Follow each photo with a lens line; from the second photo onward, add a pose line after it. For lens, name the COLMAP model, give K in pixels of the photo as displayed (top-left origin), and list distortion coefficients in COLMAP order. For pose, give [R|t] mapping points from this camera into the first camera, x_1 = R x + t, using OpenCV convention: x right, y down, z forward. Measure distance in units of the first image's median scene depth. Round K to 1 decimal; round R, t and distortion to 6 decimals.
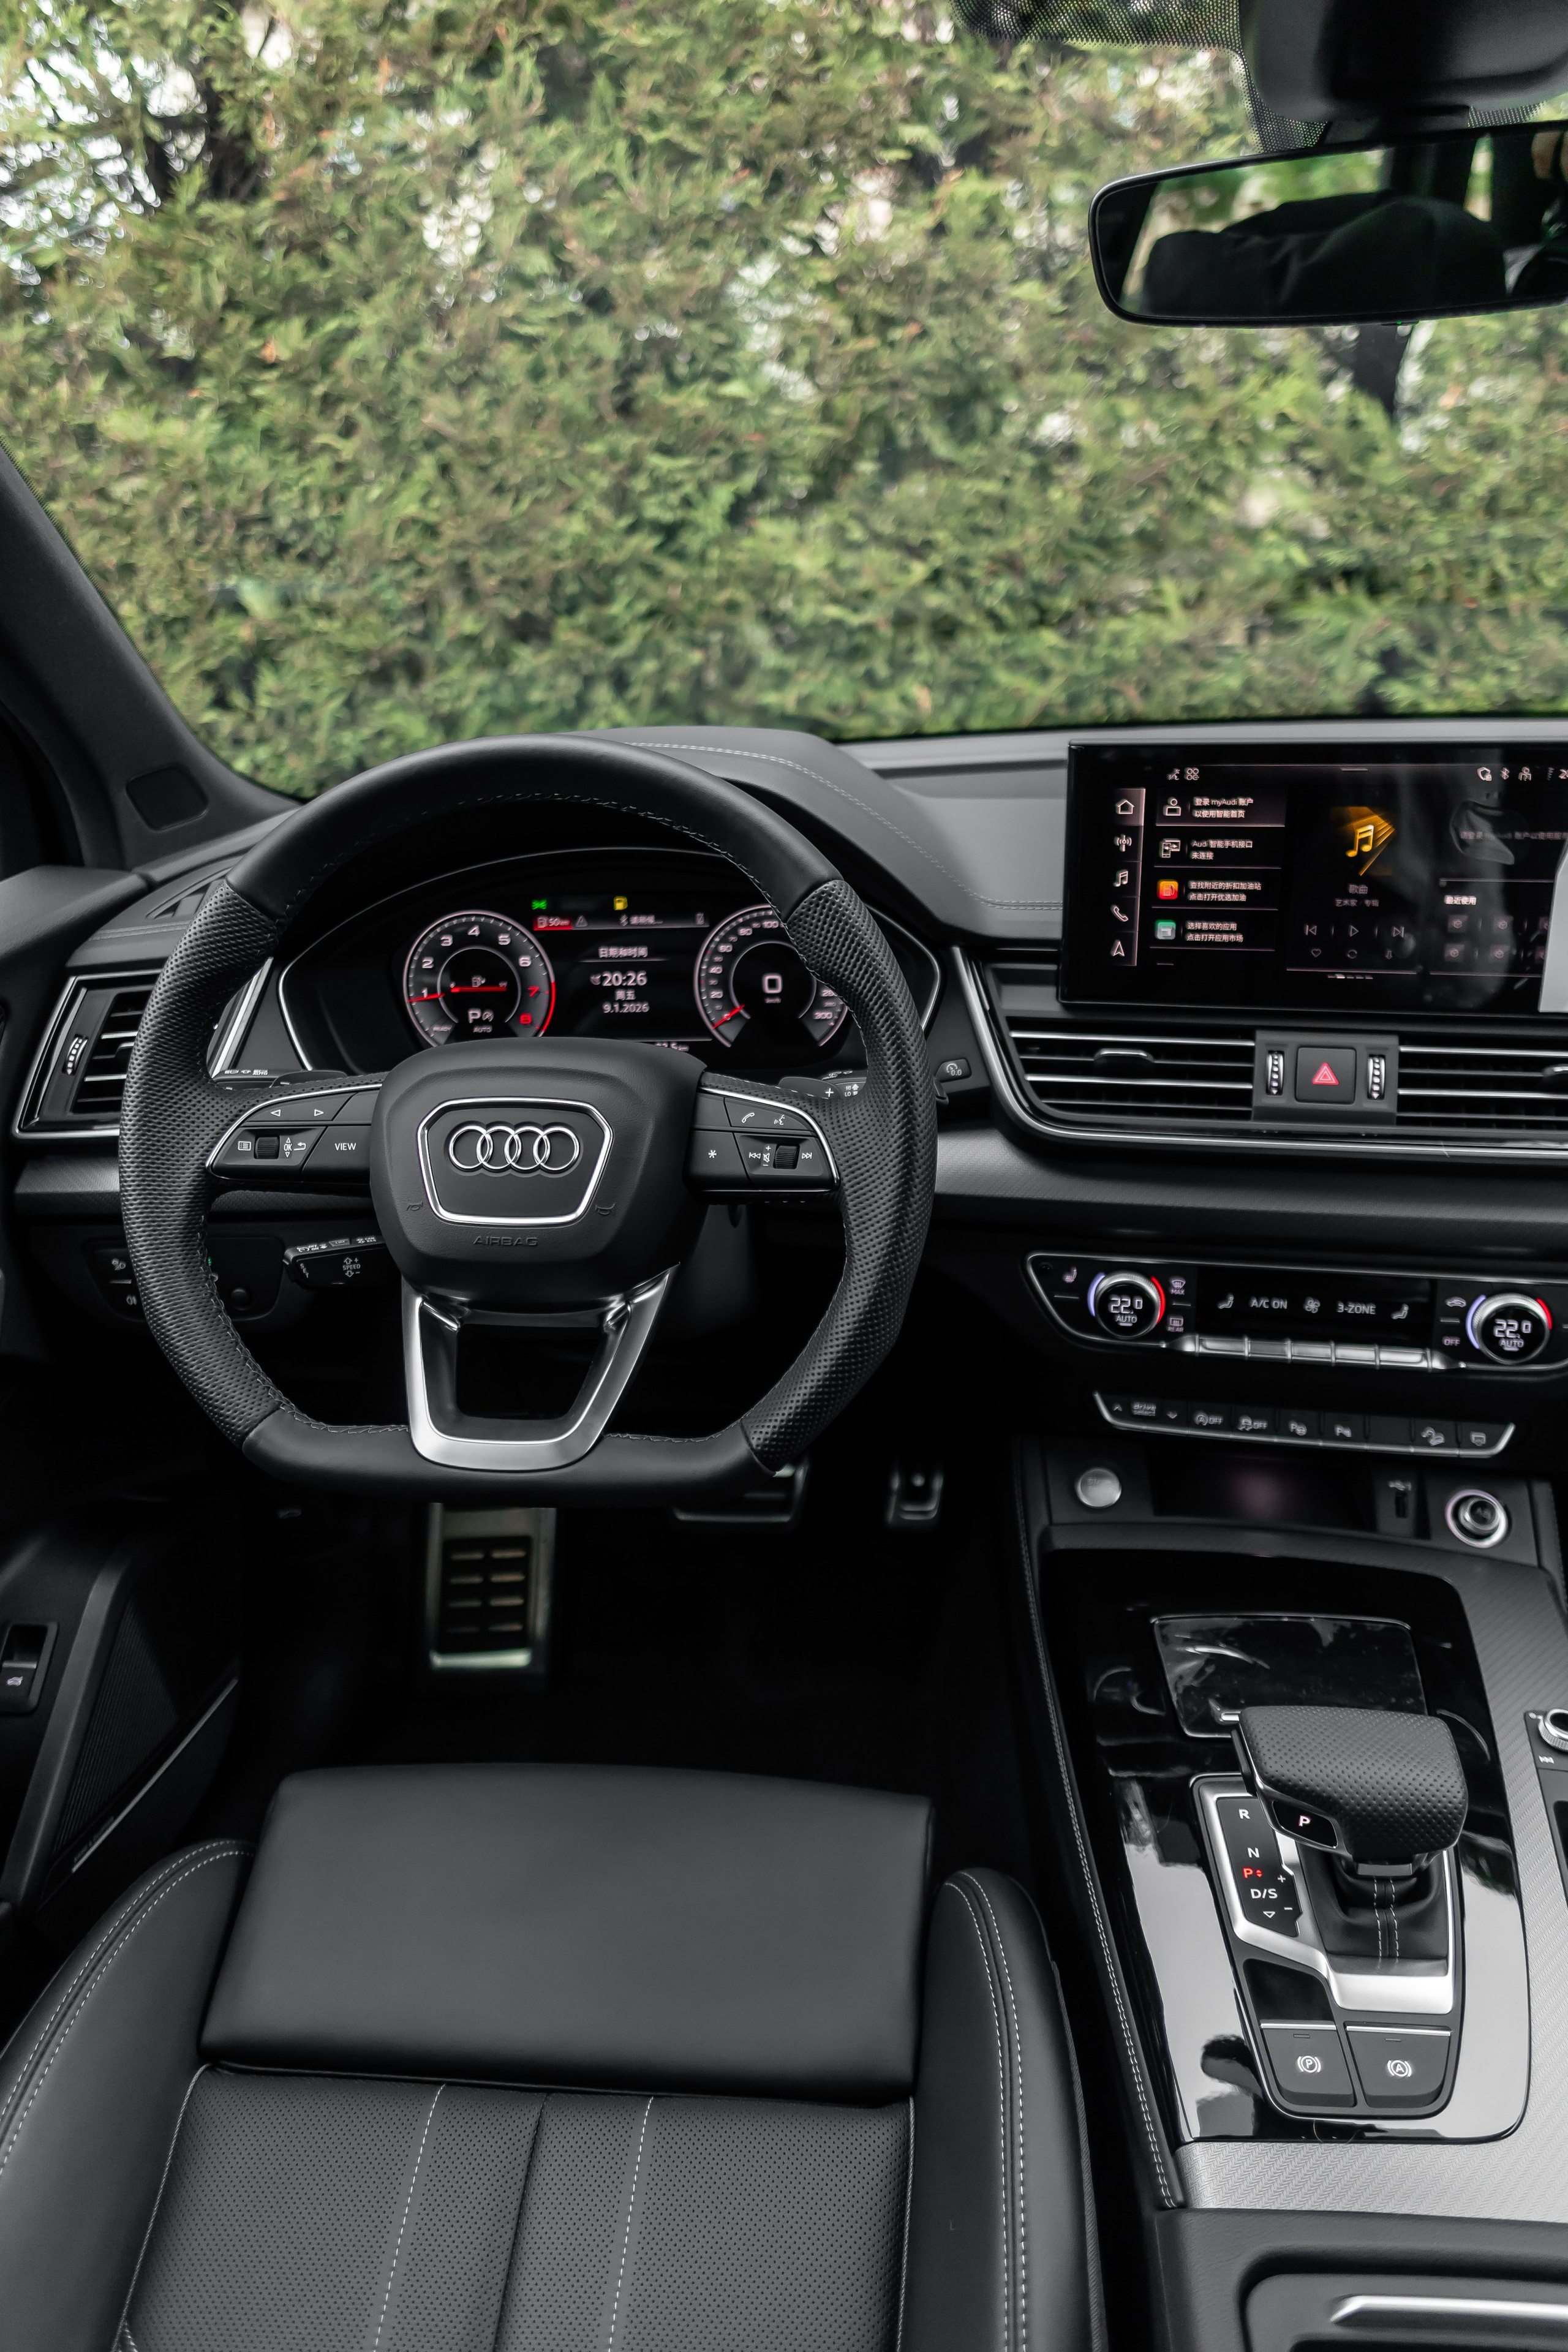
lens RADIAL K [[1612.9, 0, 784.0], [0, 1612.9, 1176.0], [0, 0, 1]] dist [-0.021317, -0.004308]
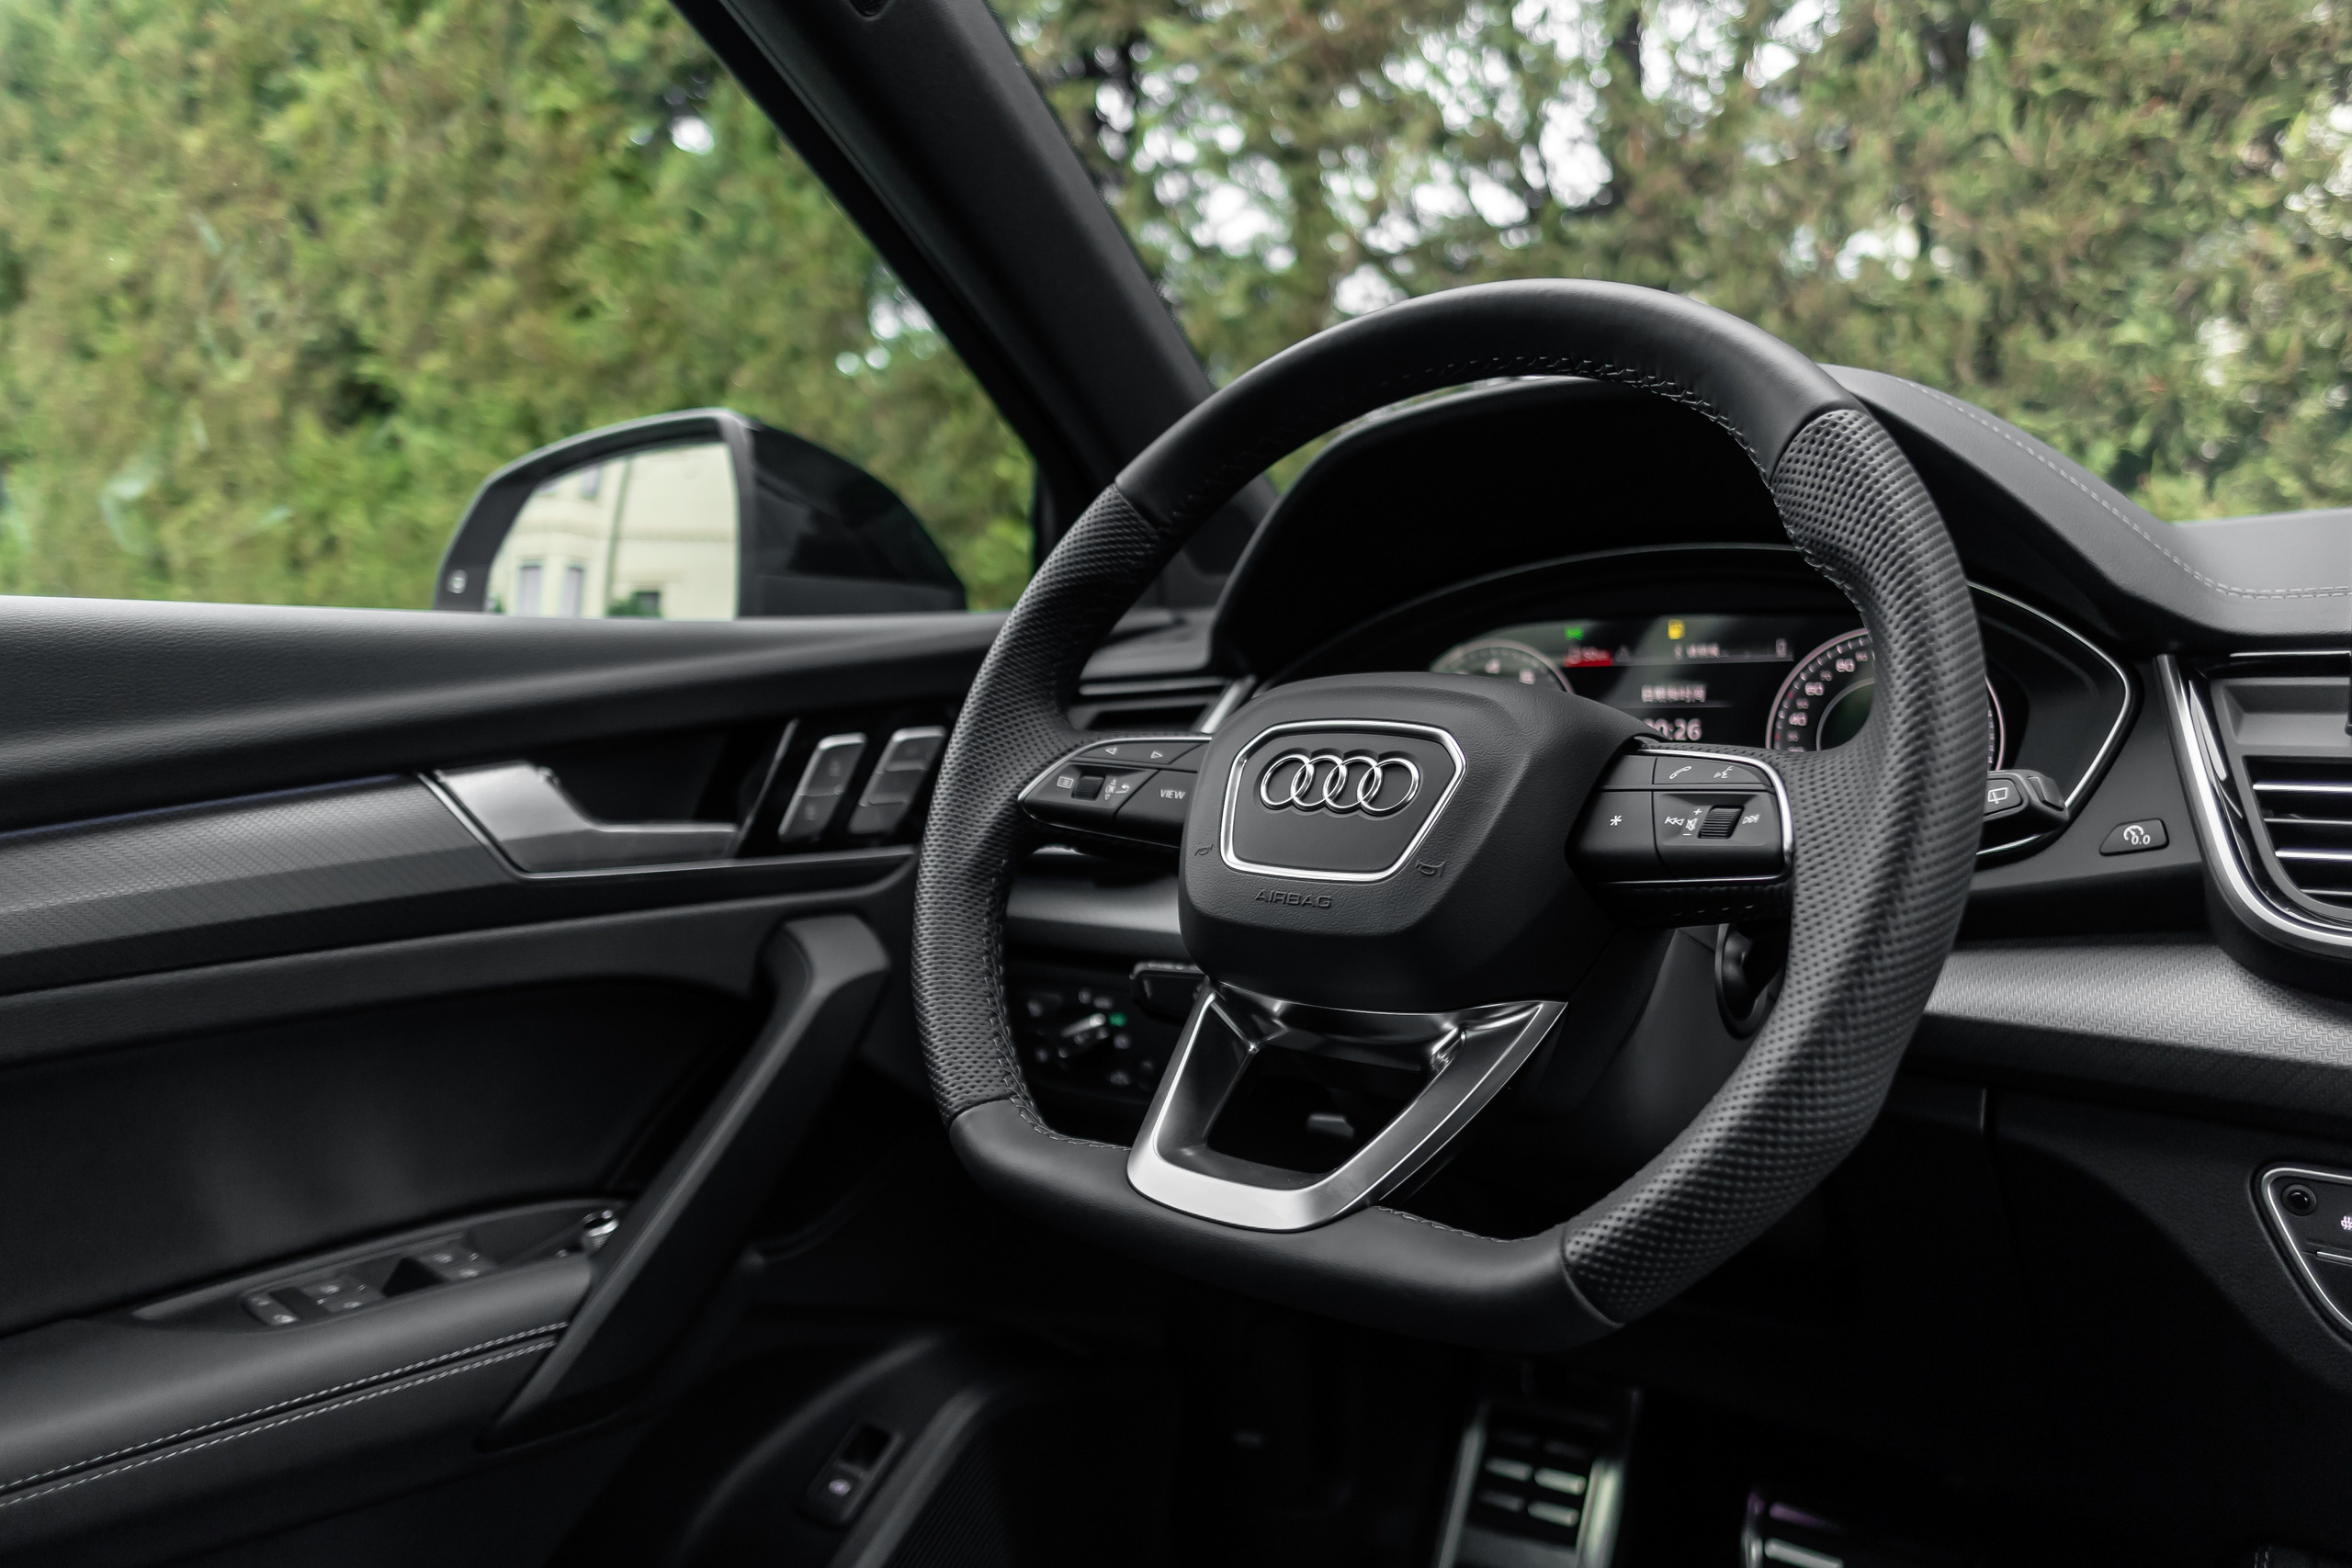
lens RADIAL K [[1665.9, 0, 1176.0], [0, 1665.9, 784.0], [0, 0, 1]] dist [0.000505, -0.004161]
pose [[0.830572, 0.055936, -0.554095, 0.139664], [-0.215997, 0.949418, -0.227928, 0.127381], [0.513318, 0.308994, 0.800642, 0.278435]]
